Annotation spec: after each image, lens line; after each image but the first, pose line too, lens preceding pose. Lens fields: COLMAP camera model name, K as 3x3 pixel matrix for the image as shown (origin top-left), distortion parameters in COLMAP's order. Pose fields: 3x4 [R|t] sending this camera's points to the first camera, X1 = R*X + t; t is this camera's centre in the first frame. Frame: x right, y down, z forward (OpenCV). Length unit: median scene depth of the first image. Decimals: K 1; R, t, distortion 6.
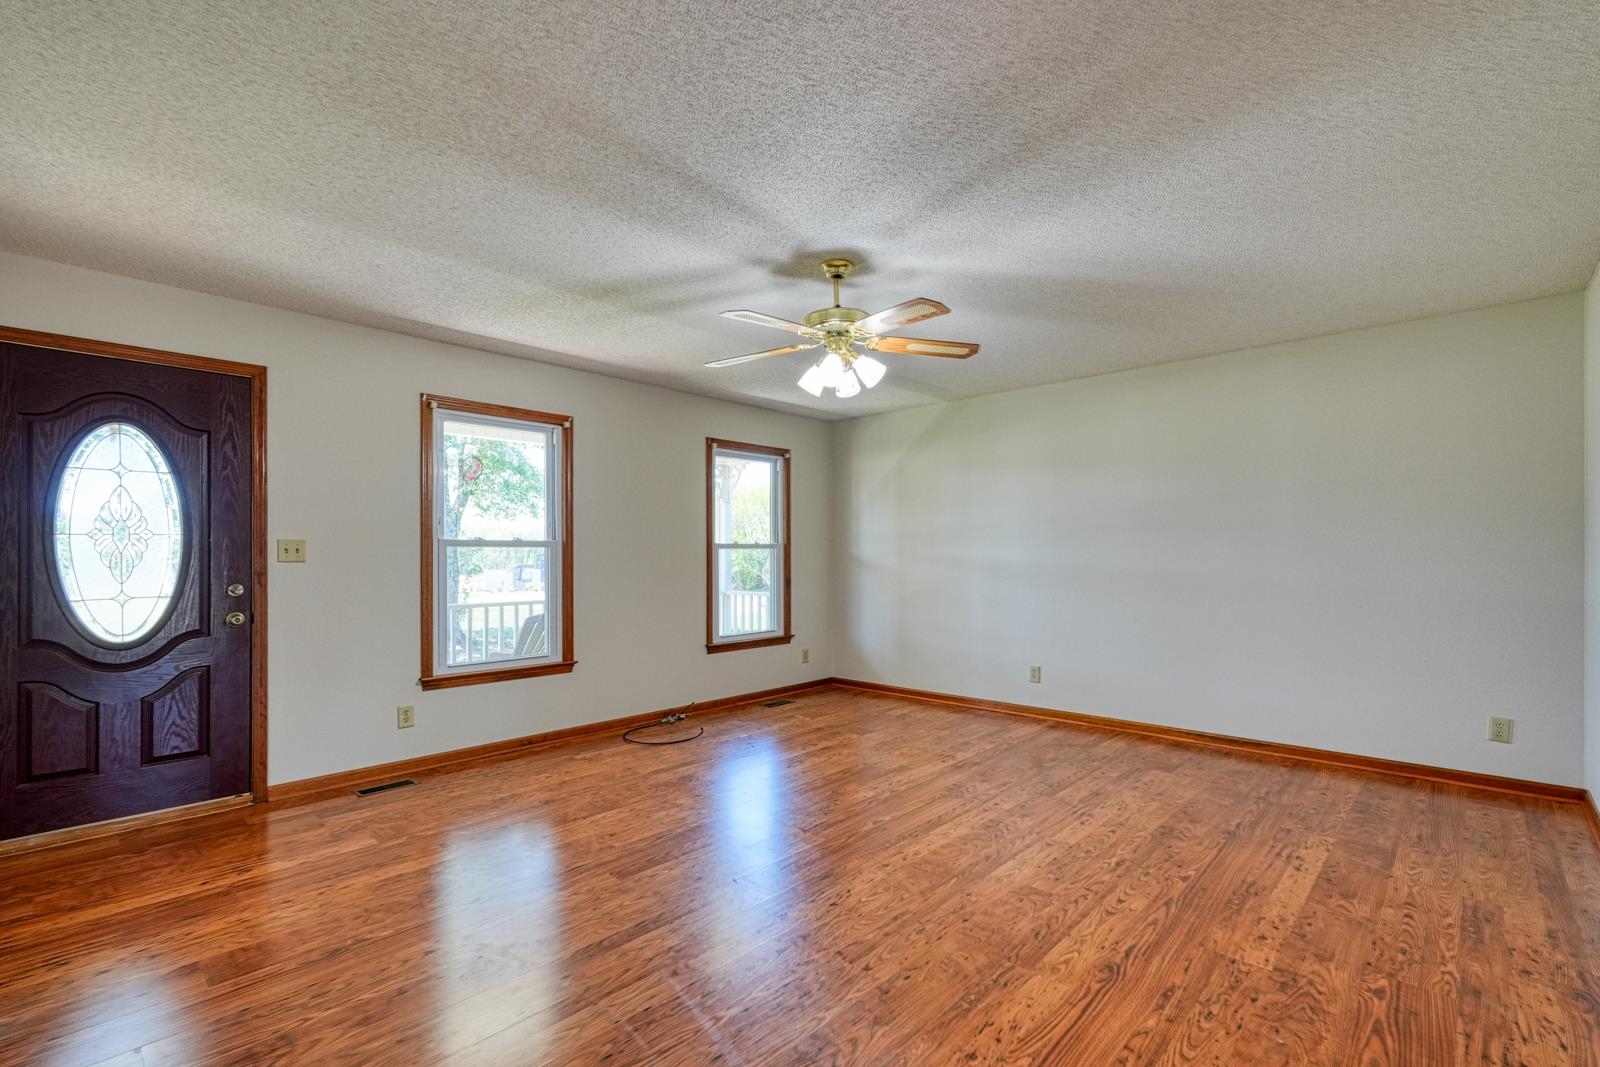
lens RADIAL K [[705.3, 0, 805.9], [0, 705.3, 573.5], [0, 0, 1]] dist [0.003491, -0.001221]
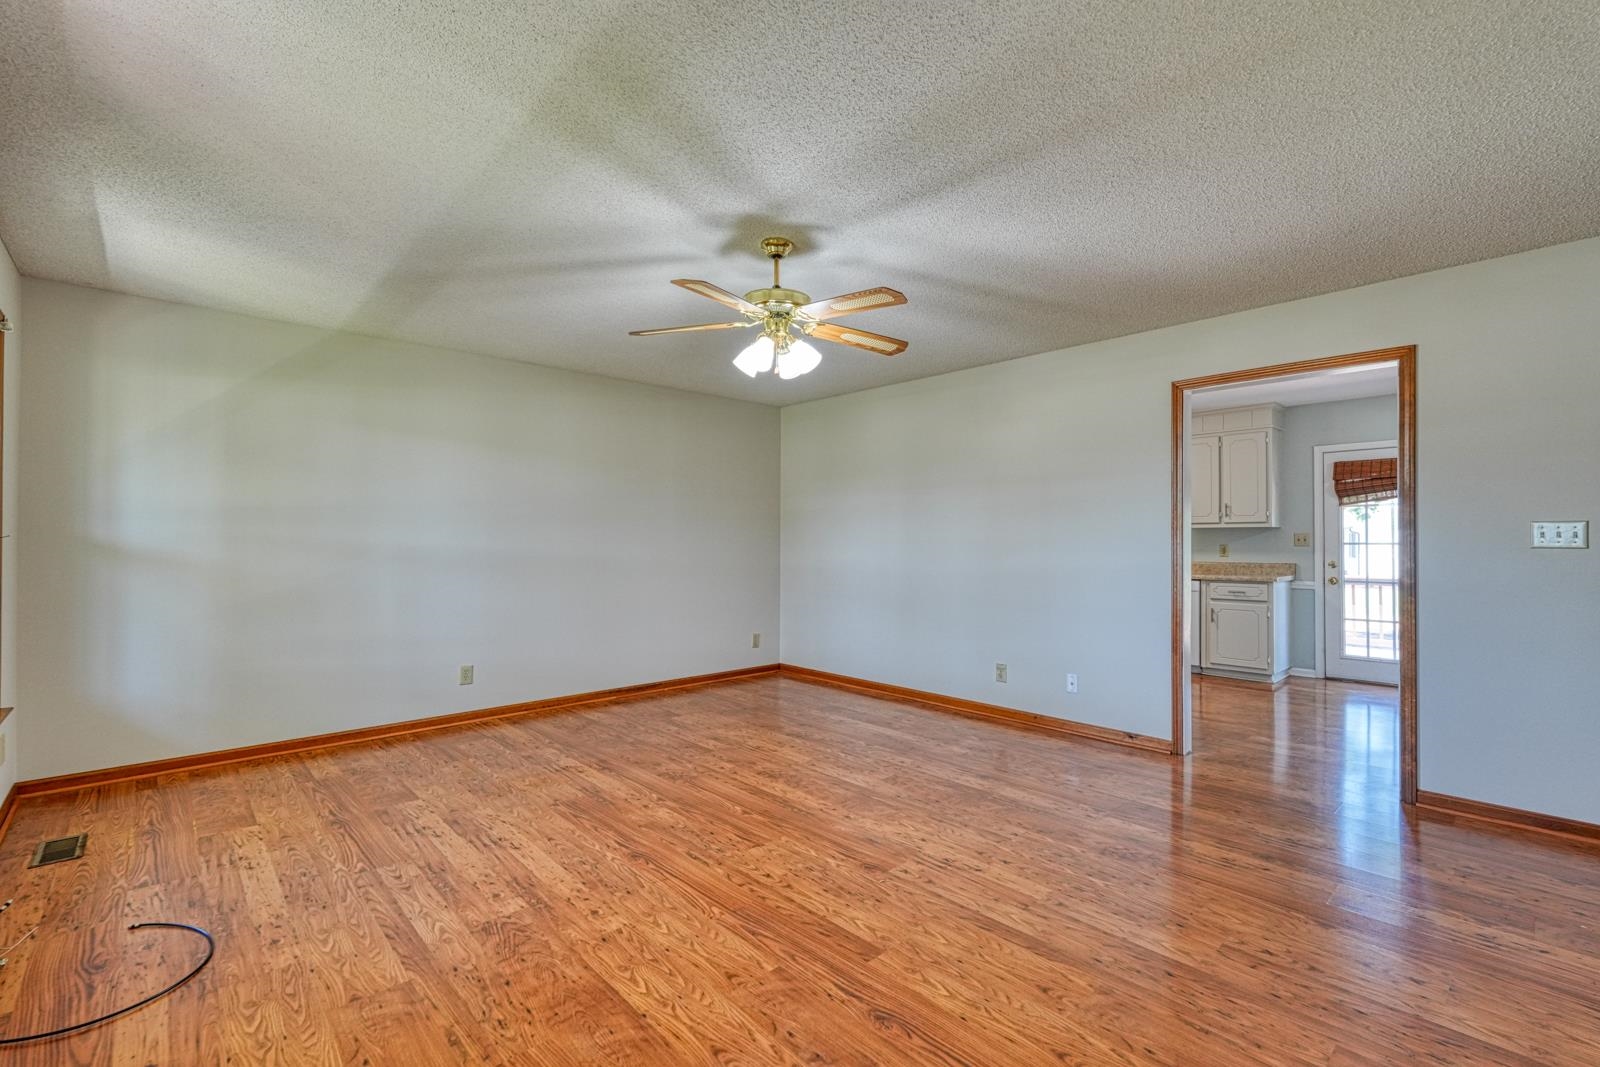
lens RADIAL K [[705.3, 0, 802.6], [0, 705.3, 540.8], [0, 0, 1]] dist [0.003491, -0.001221]
pose [[0.071075, 0.004744, 0.997460, -0.808886], [0.023089, 0.999713, -0.006400, -0.015084], [-0.997204, 0.023485, 0.070945, 0.785431]]
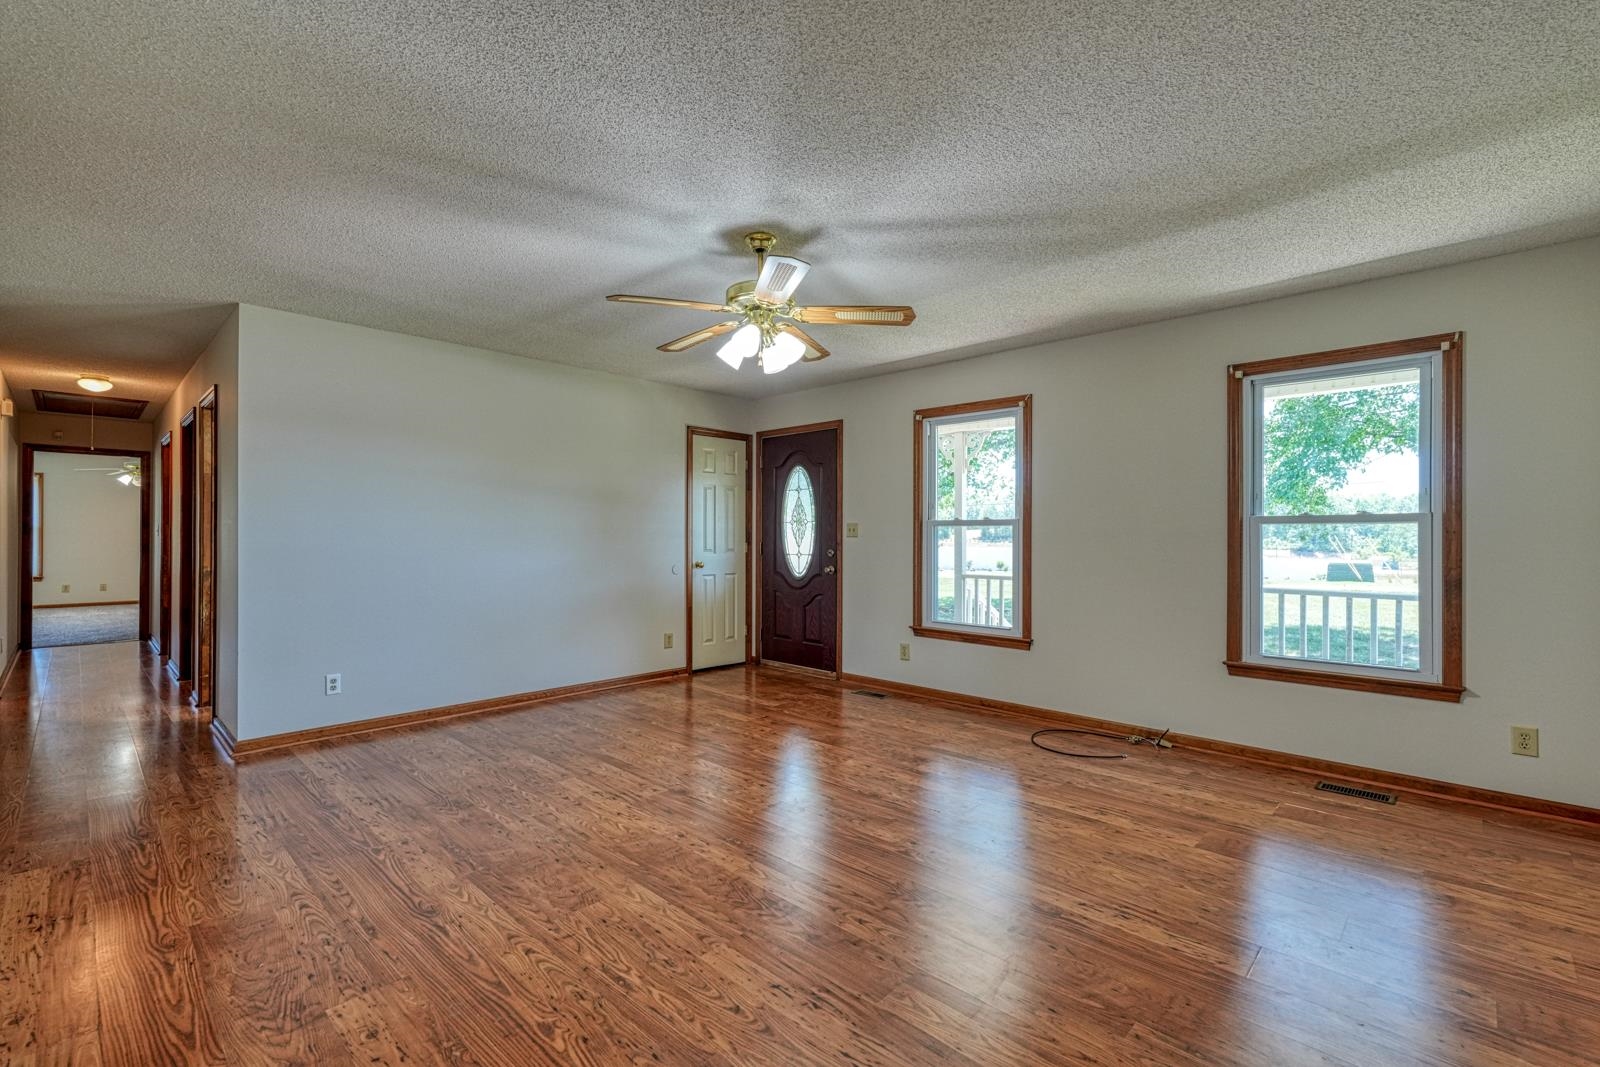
lens RADIAL K [[705.3, 0, 802.5], [0, 705.3, 535.8], [0, 0, 1]] dist [0.003491, -0.001221]
pose [[-0.012416, 0.003856, -0.999915, 0.901776], [-0.027647, 0.999609, 0.004198, -0.022098], [0.999541, 0.027697, -0.012304, 0.940504]]
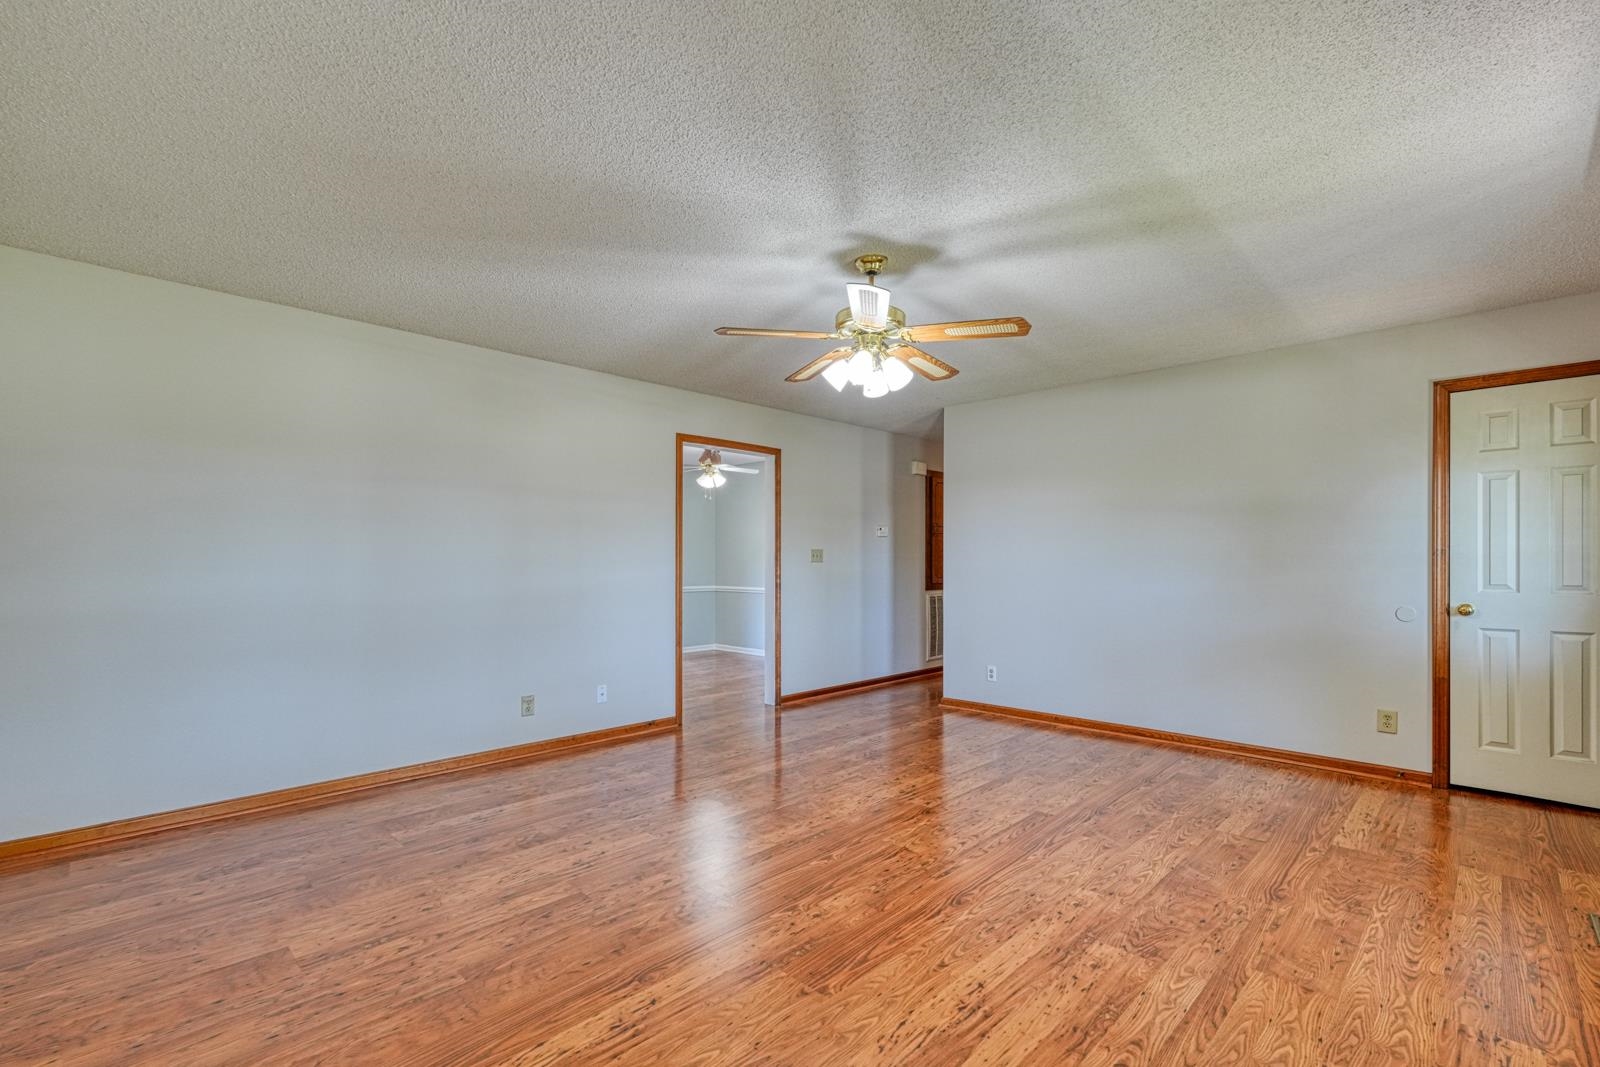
lens RADIAL K [[705.3, 0, 796.6], [0, 705.3, 579.4], [0, 0, 1]] dist [0.003491, -0.001221]
pose [[-0.999575, 0.004667, 0.028761, 0.104490], [0.006118, 0.998701, 0.050576, -0.041031], [-0.028487, 0.050730, -0.998306, 1.741685]]
